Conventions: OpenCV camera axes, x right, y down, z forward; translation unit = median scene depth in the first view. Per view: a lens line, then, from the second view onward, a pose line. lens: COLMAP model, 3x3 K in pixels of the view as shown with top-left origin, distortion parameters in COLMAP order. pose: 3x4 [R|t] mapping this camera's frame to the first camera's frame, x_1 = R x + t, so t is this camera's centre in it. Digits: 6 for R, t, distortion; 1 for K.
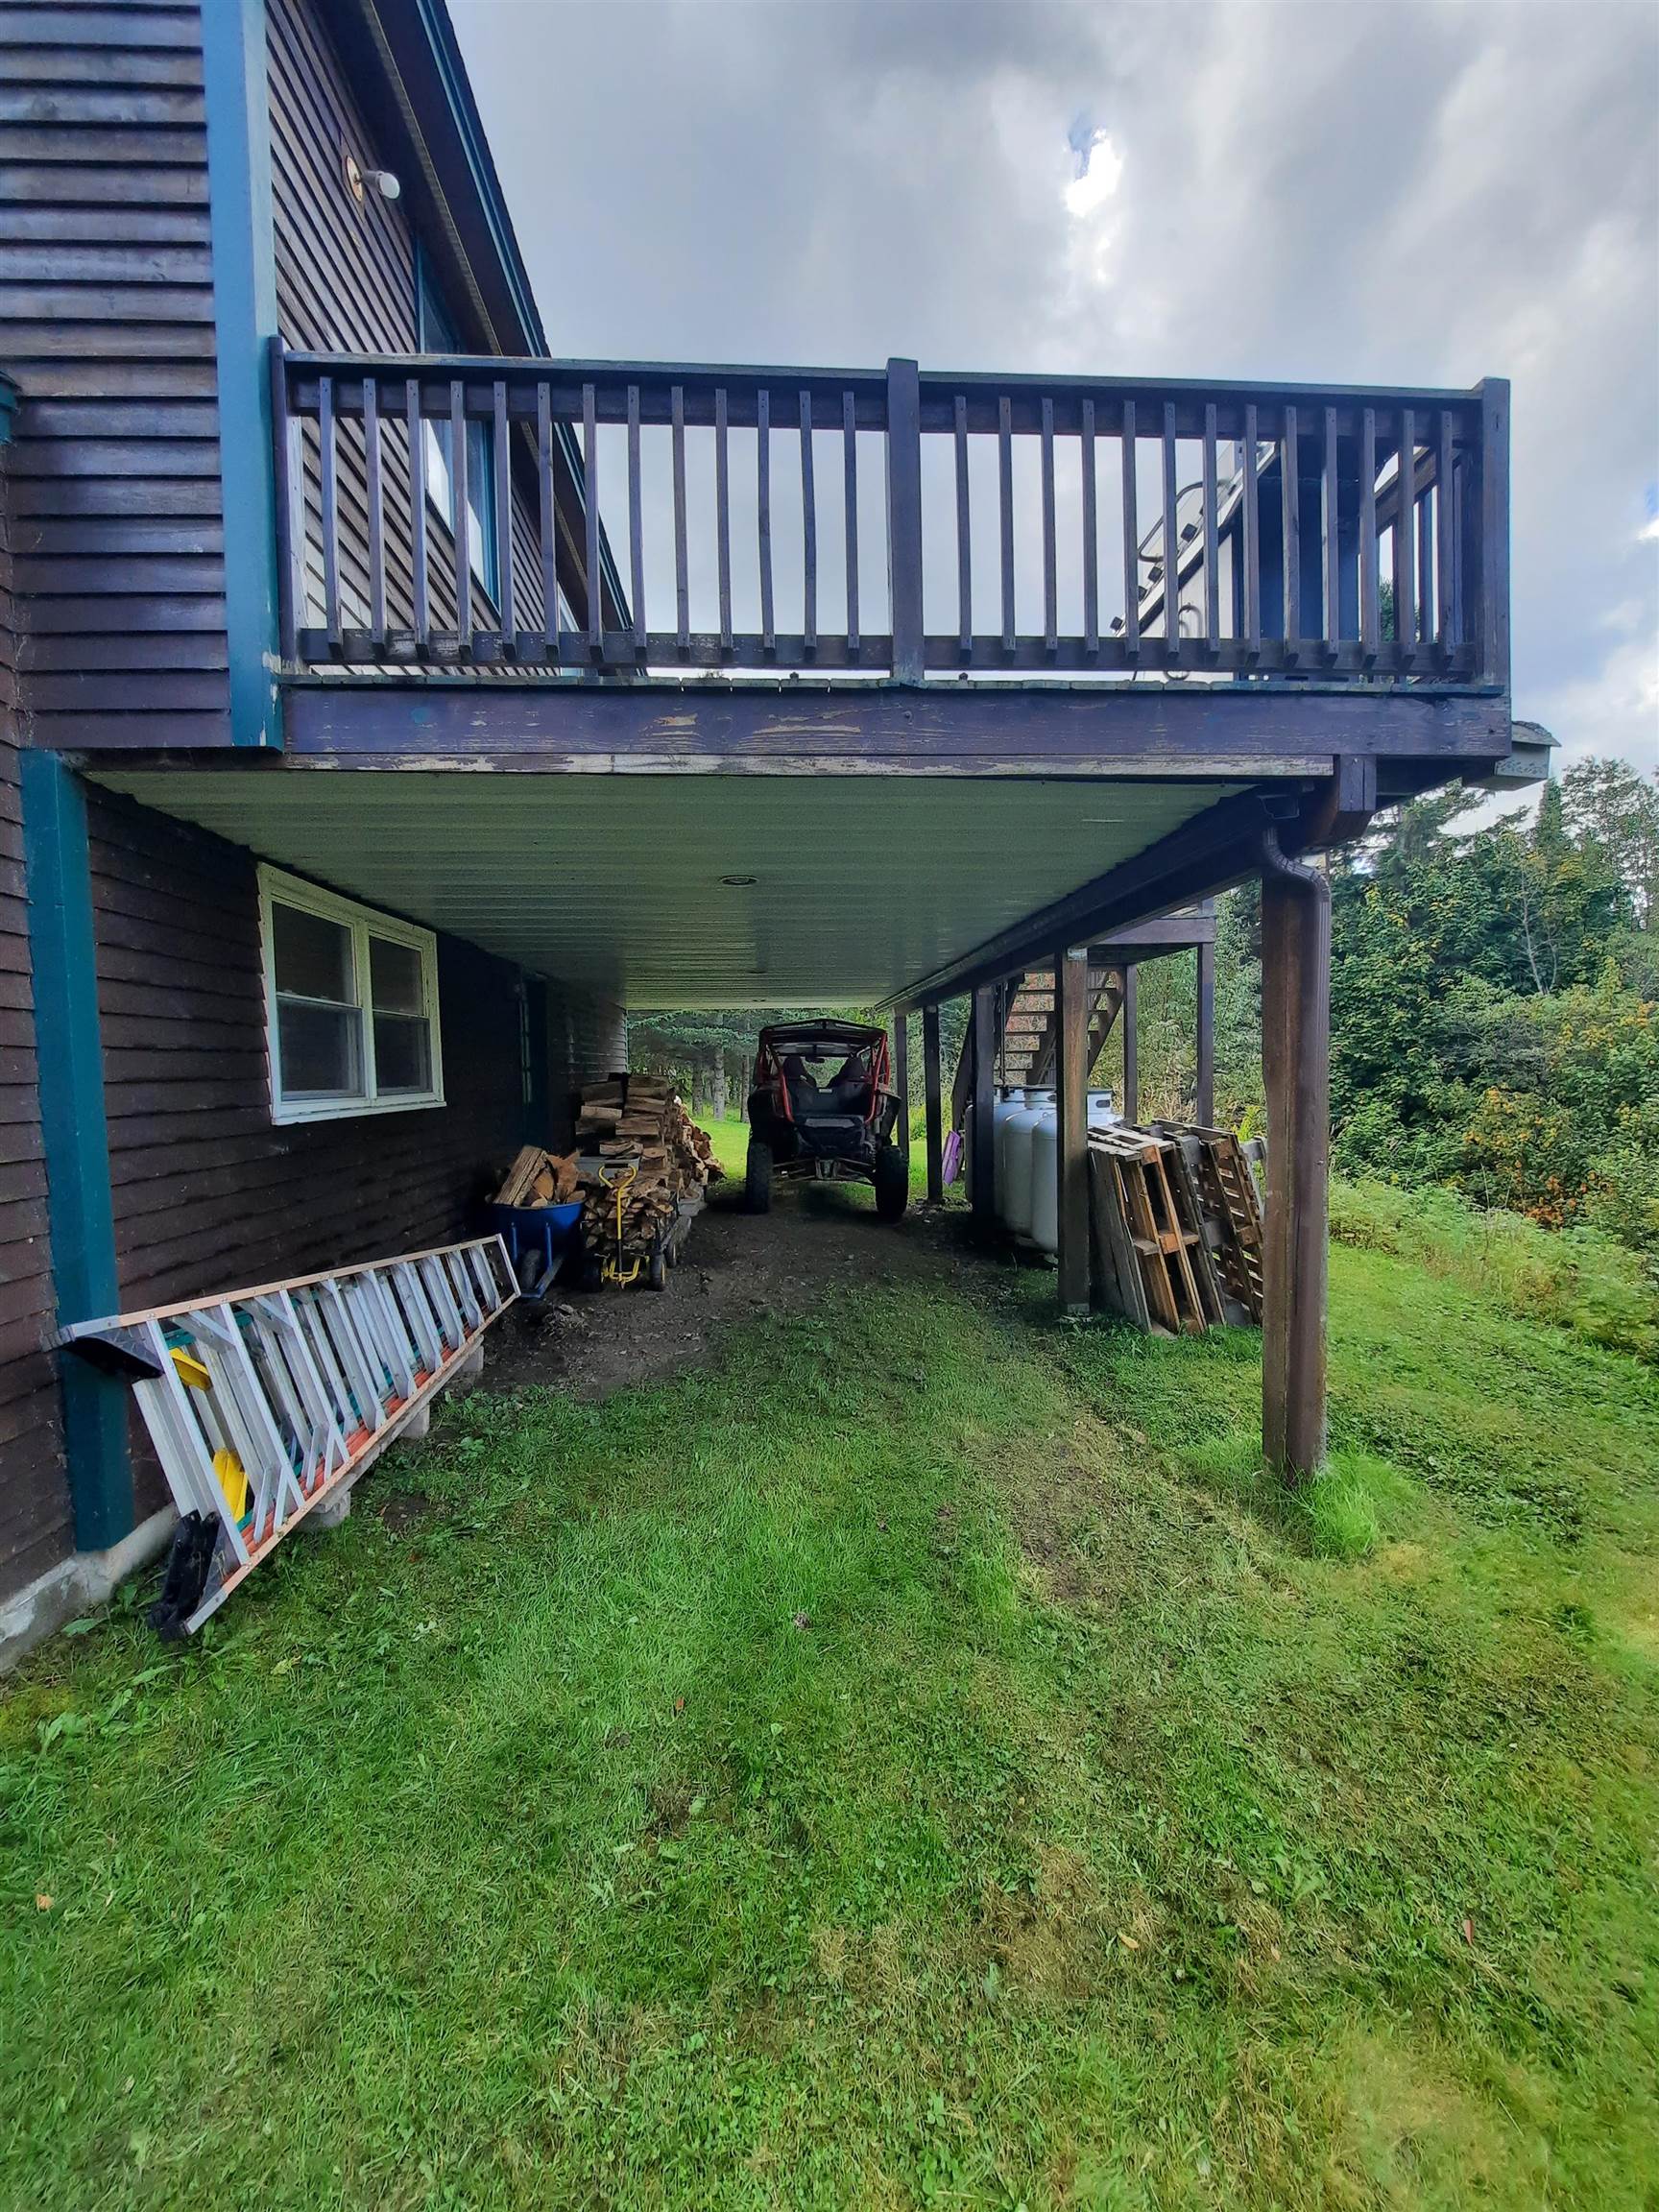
lens RADIAL K [[895.2, 0, 823.1], [0, 895.2, 1111.1], [0, 0, 1]] dist [-0.015156, 0.000835]
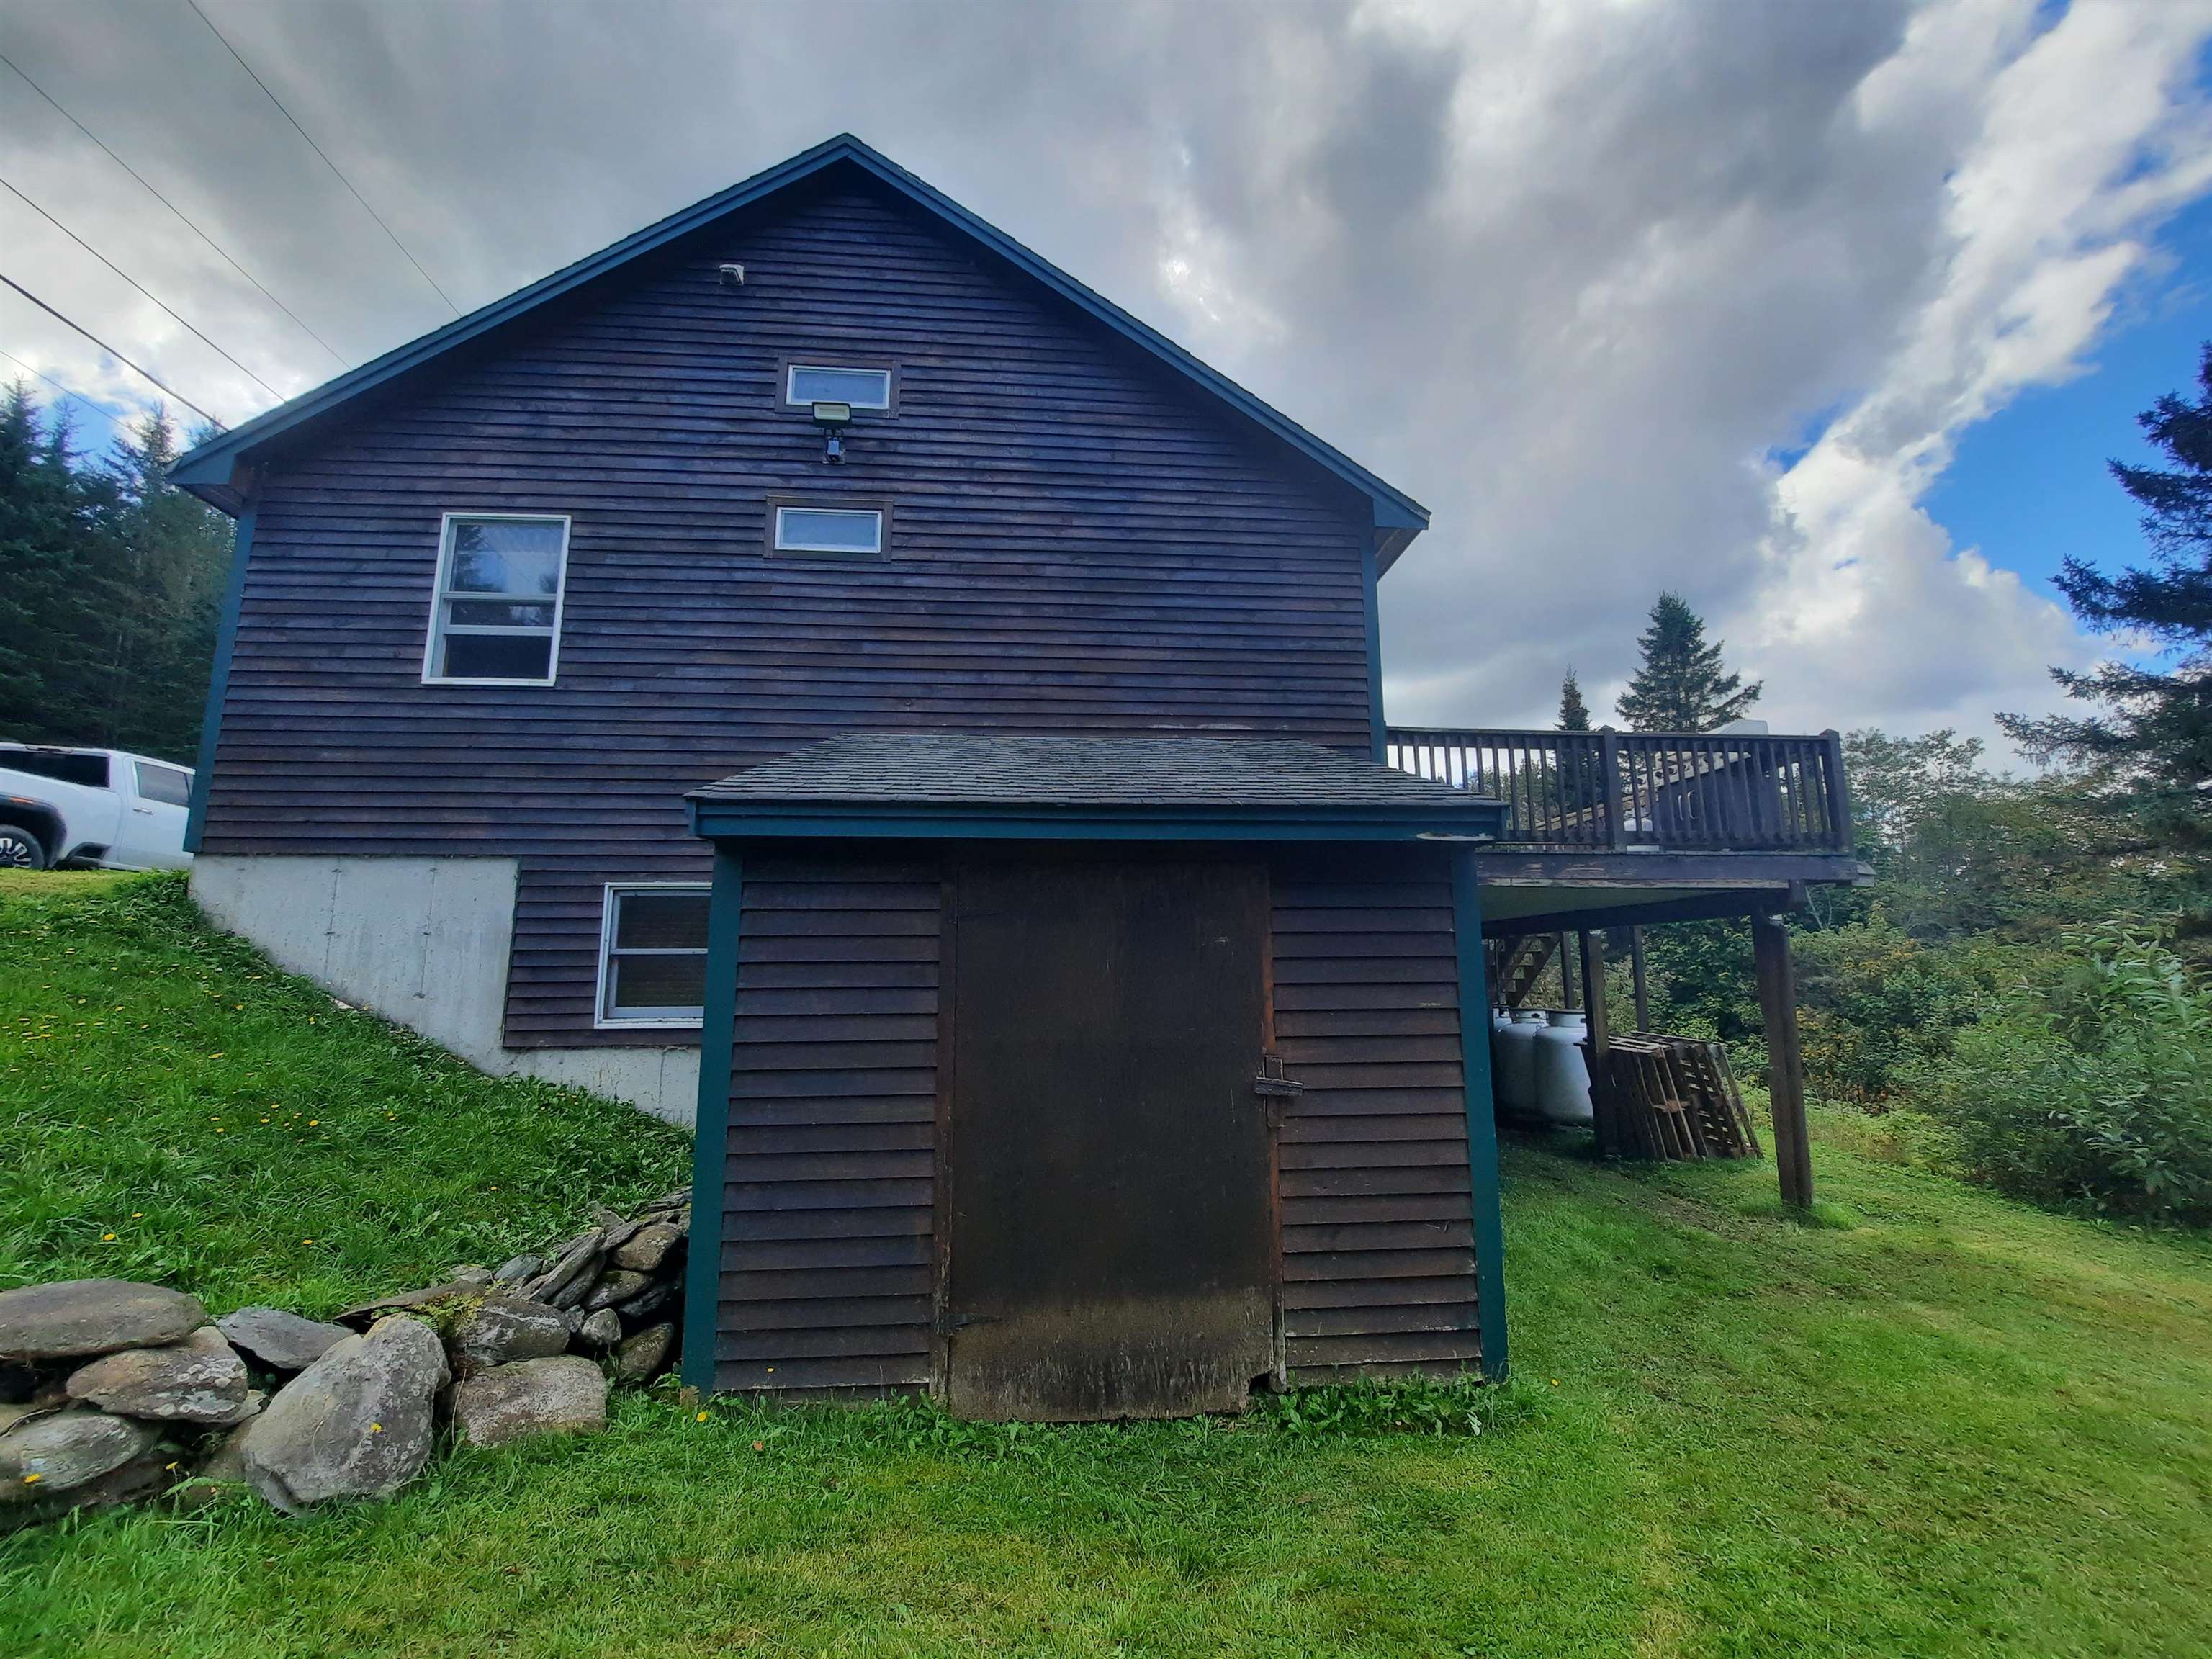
lens RADIAL K [[895.2, 0, 1111.1], [0, 895.2, 821.0], [0, 0, 1]] dist [-0.015156, 0.000835]
pose [[0.999549, 0.023194, 0.019056, -0.384873], [-0.018631, 0.977088, -0.212019, -0.002674], [-0.023537, 0.211568, 0.977080, -0.394602]]
